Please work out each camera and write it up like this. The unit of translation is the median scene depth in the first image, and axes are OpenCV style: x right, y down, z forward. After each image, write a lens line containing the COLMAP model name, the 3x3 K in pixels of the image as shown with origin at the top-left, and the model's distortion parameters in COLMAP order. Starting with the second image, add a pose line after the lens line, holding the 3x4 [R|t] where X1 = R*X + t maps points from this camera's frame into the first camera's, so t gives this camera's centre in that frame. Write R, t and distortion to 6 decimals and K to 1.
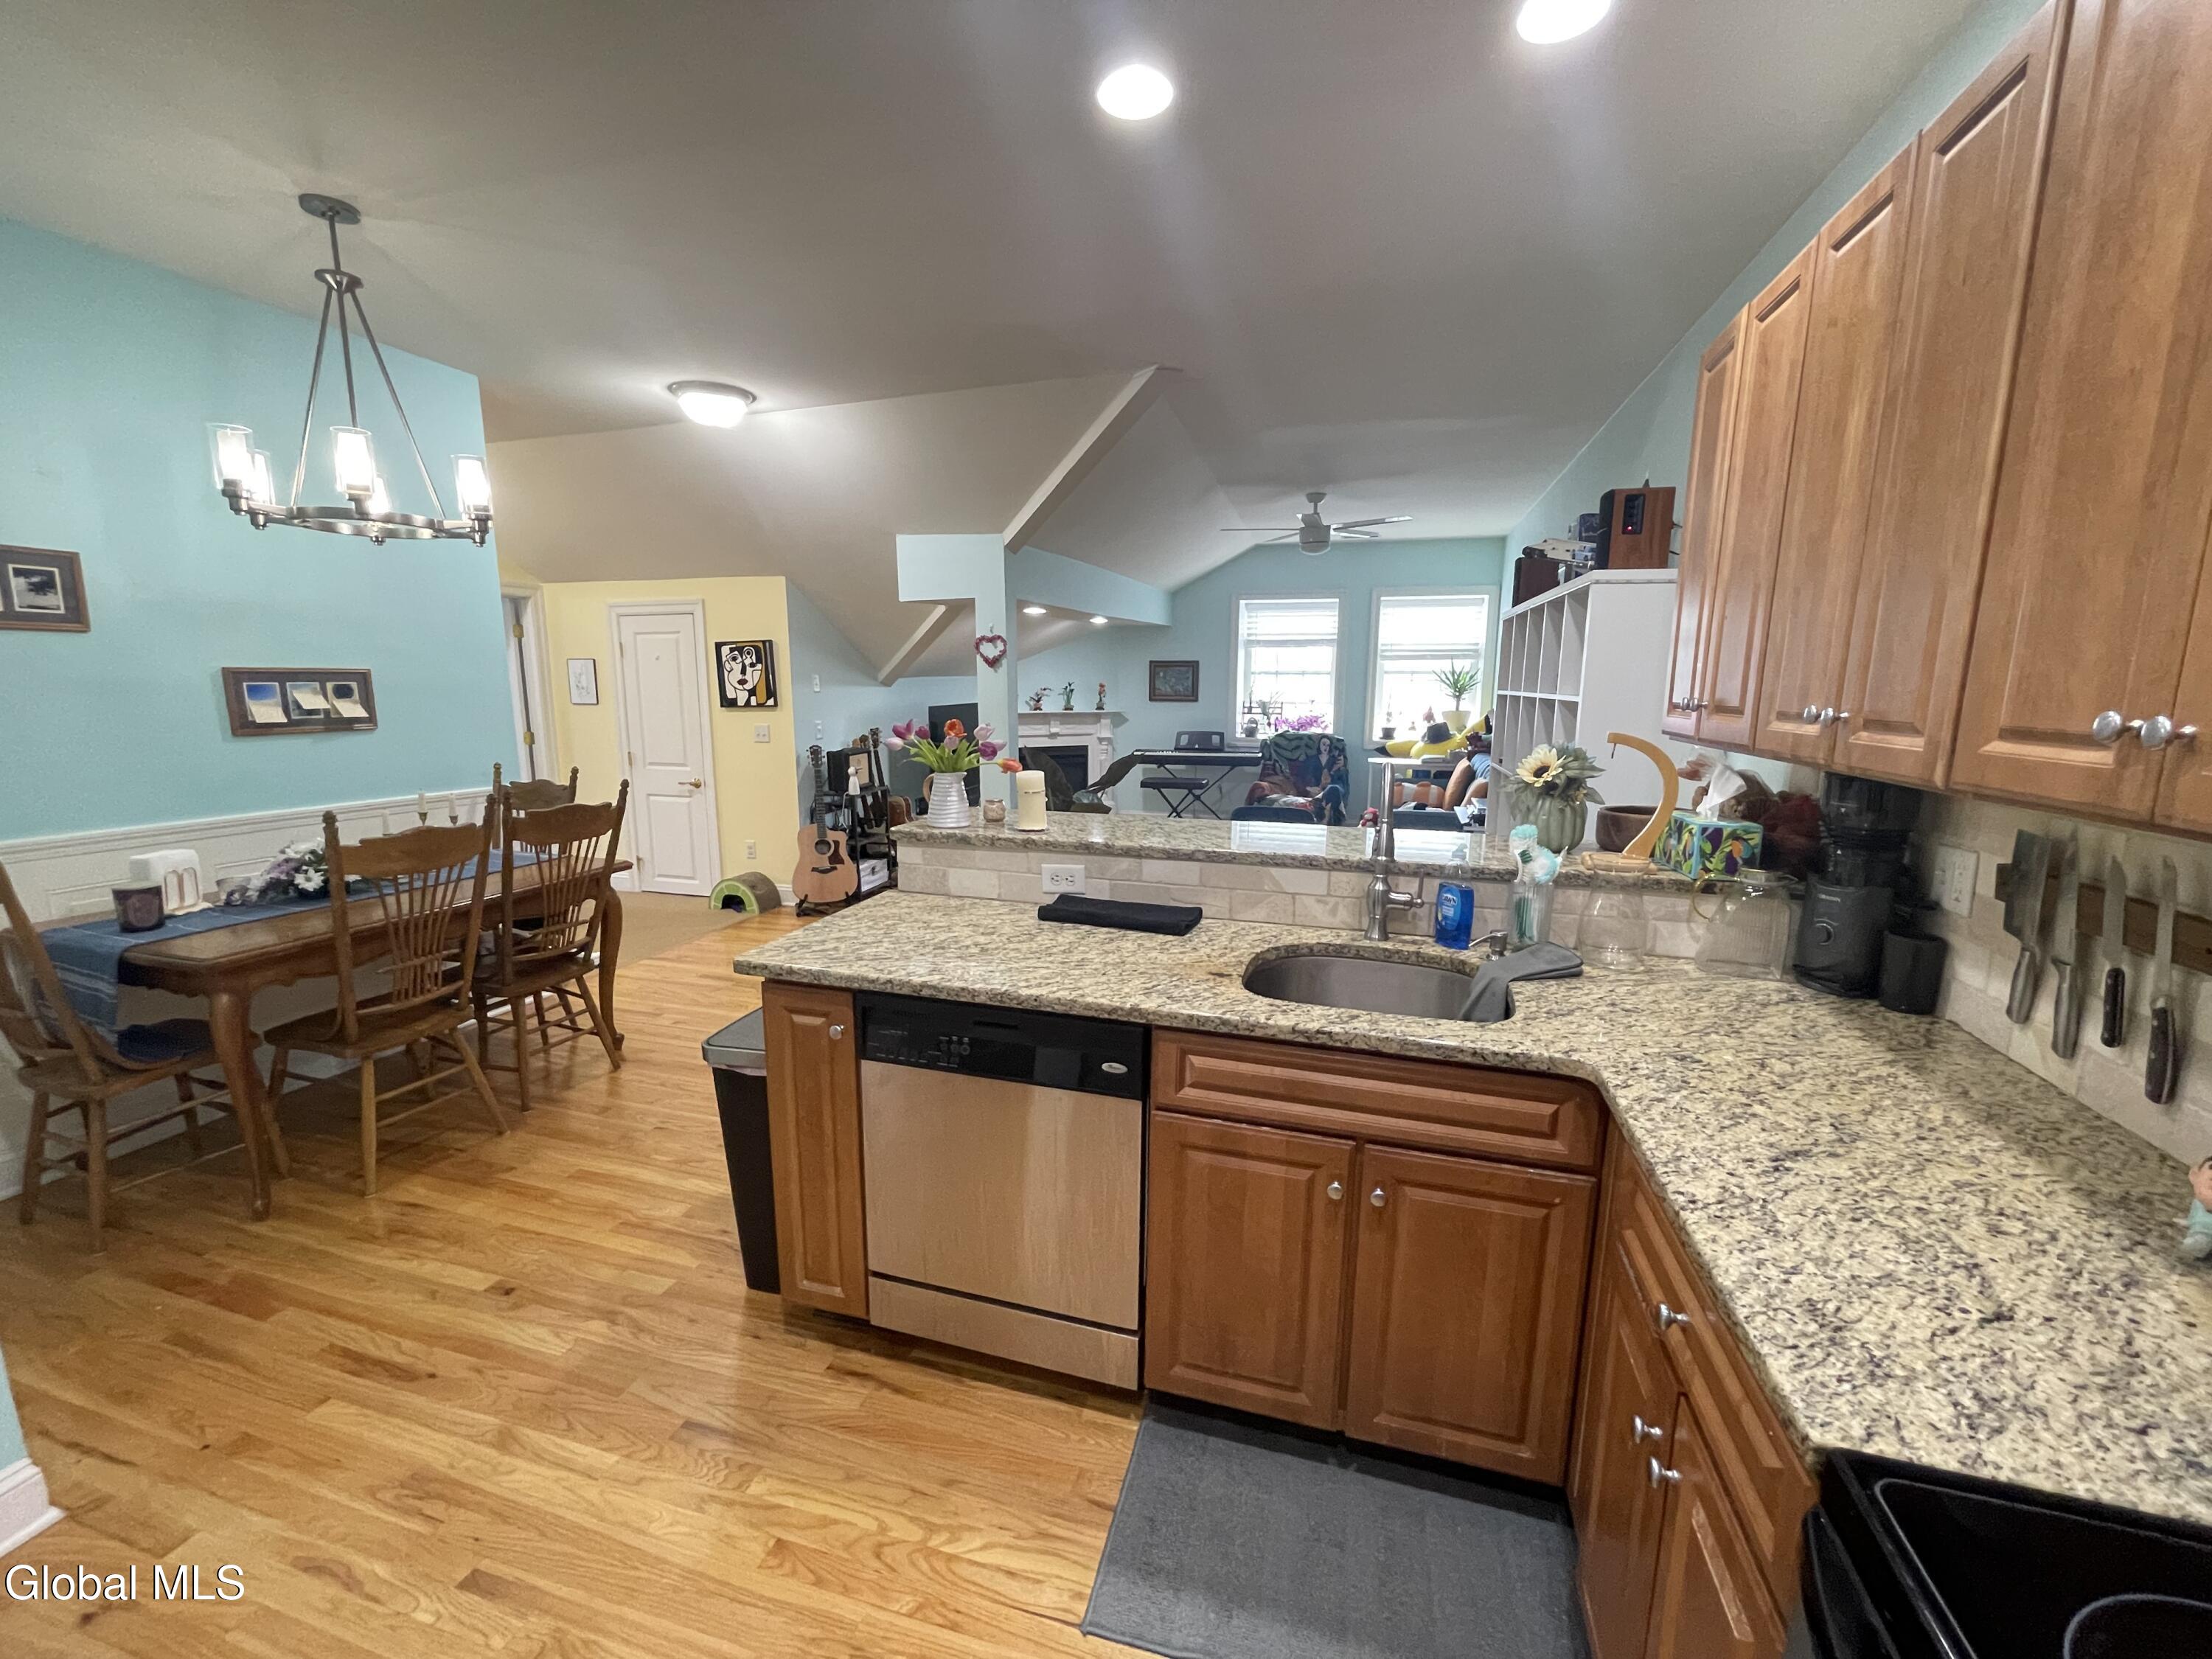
lens RADIAL K [[900.4, 0, 1102.9], [0, 900.4, 833.7], [0, 0, 1]] dist [-0.001162, -0.000663]
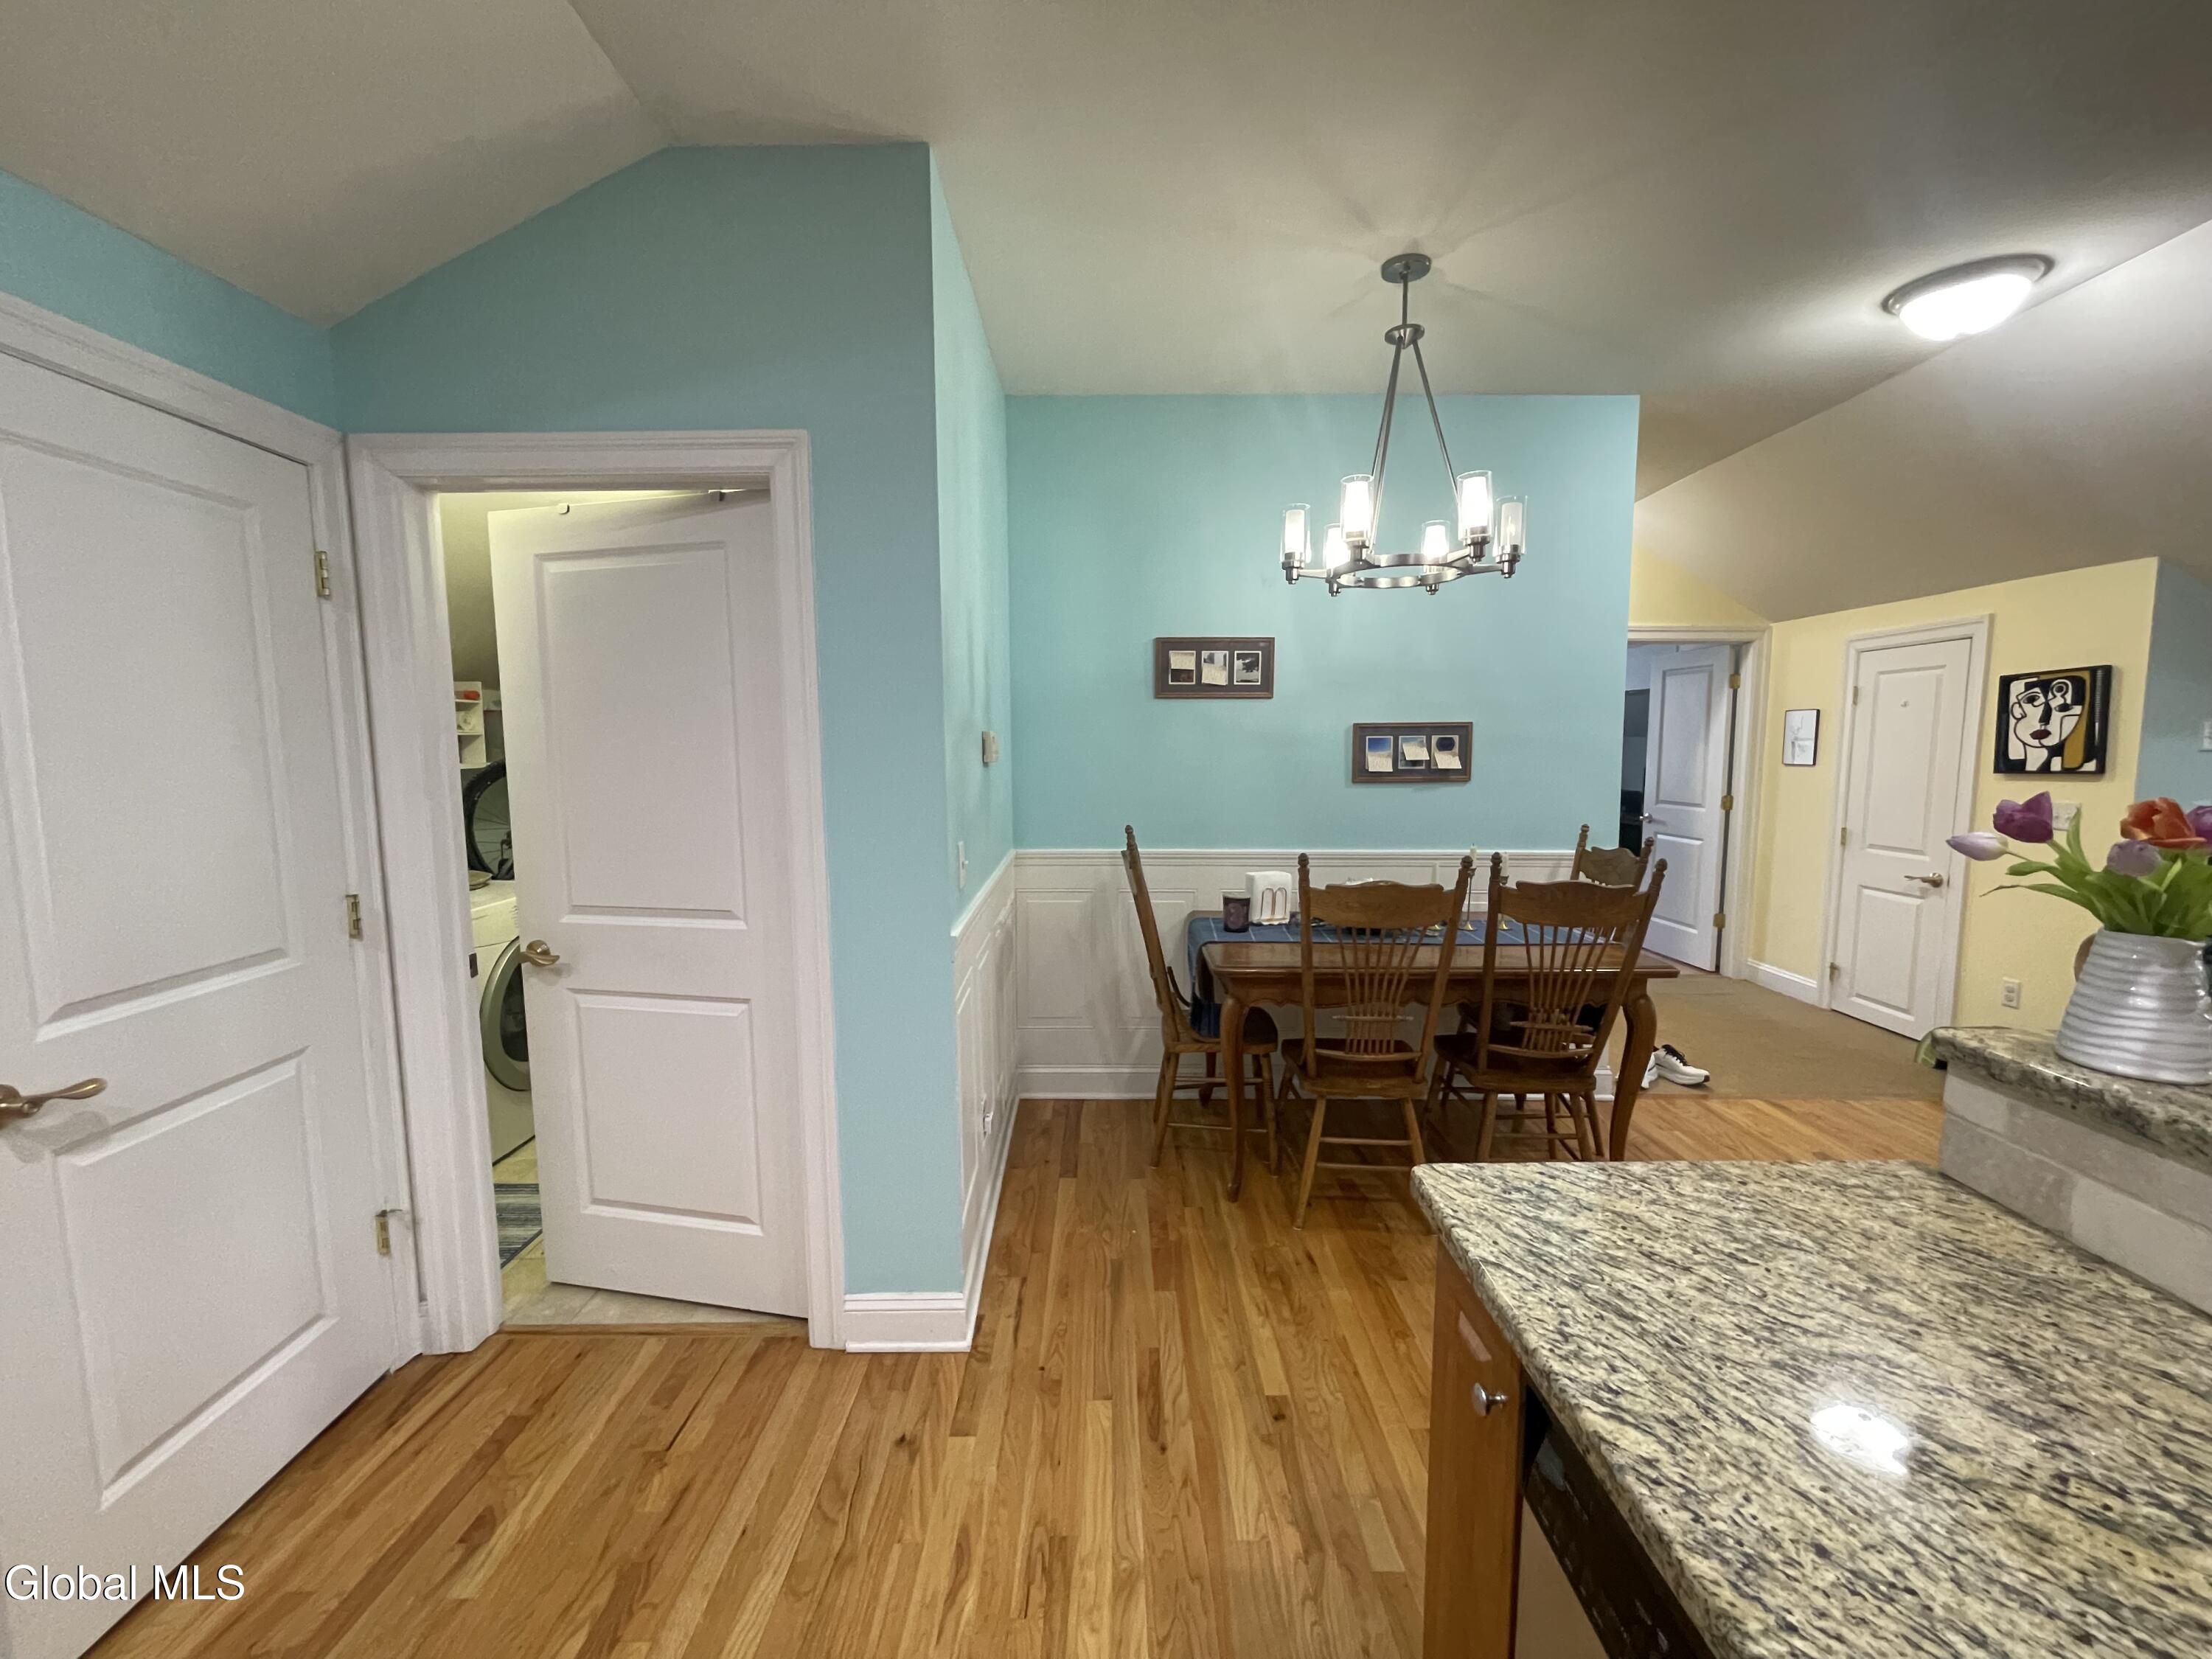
lens RADIAL K [[900.4, 0, 1102.9], [0, 900.4, 833.7], [0, 0, 1]] dist [-0.001162, -0.000663]
pose [[0.281674, 0.090224, -0.955259, 0.055033], [-0.156328, 0.986582, 0.047087, -0.047384], [0.946690, 0.136071, 0.291999, 0.366163]]
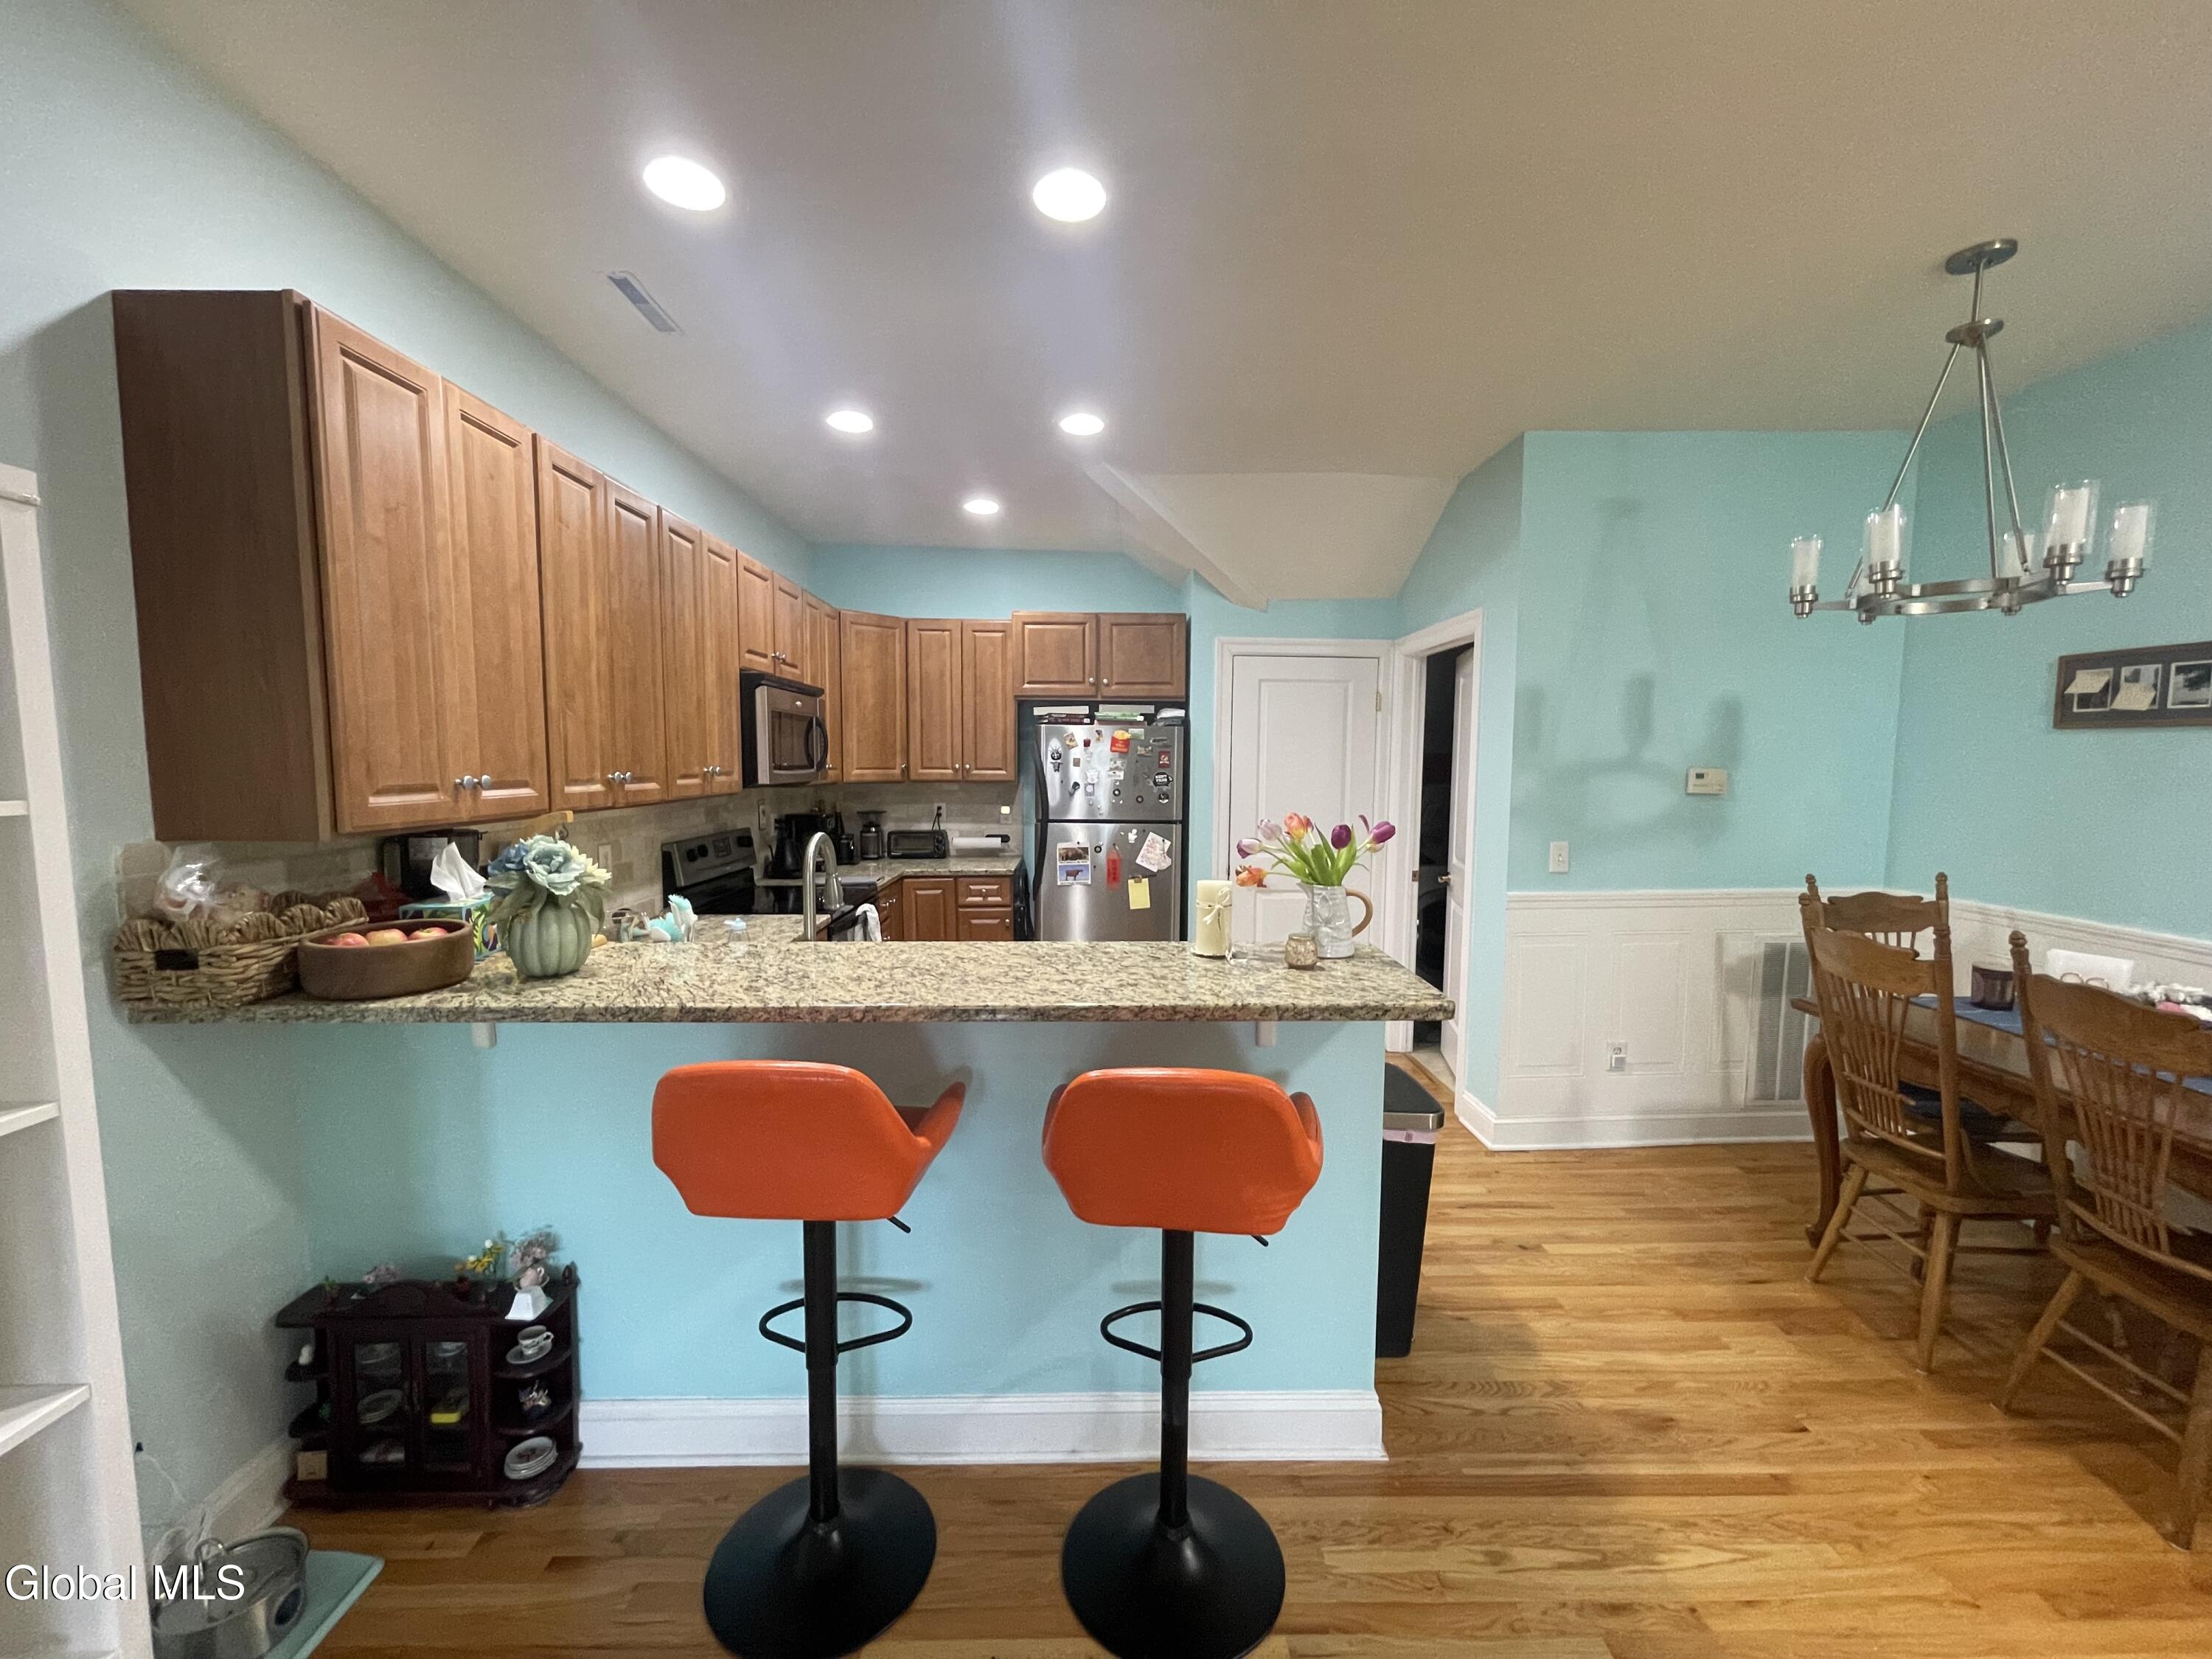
lens RADIAL K [[900.4, 0, 1102.9], [0, 900.4, 833.7], [0, 0, 1]] dist [-0.001162, -0.000663]
pose [[-0.951805, 0.013720, -0.306397, 0.202859], [-0.063264, 0.968733, 0.239906, -0.231652], [0.300109, 0.247728, -0.921176, 1.338158]]
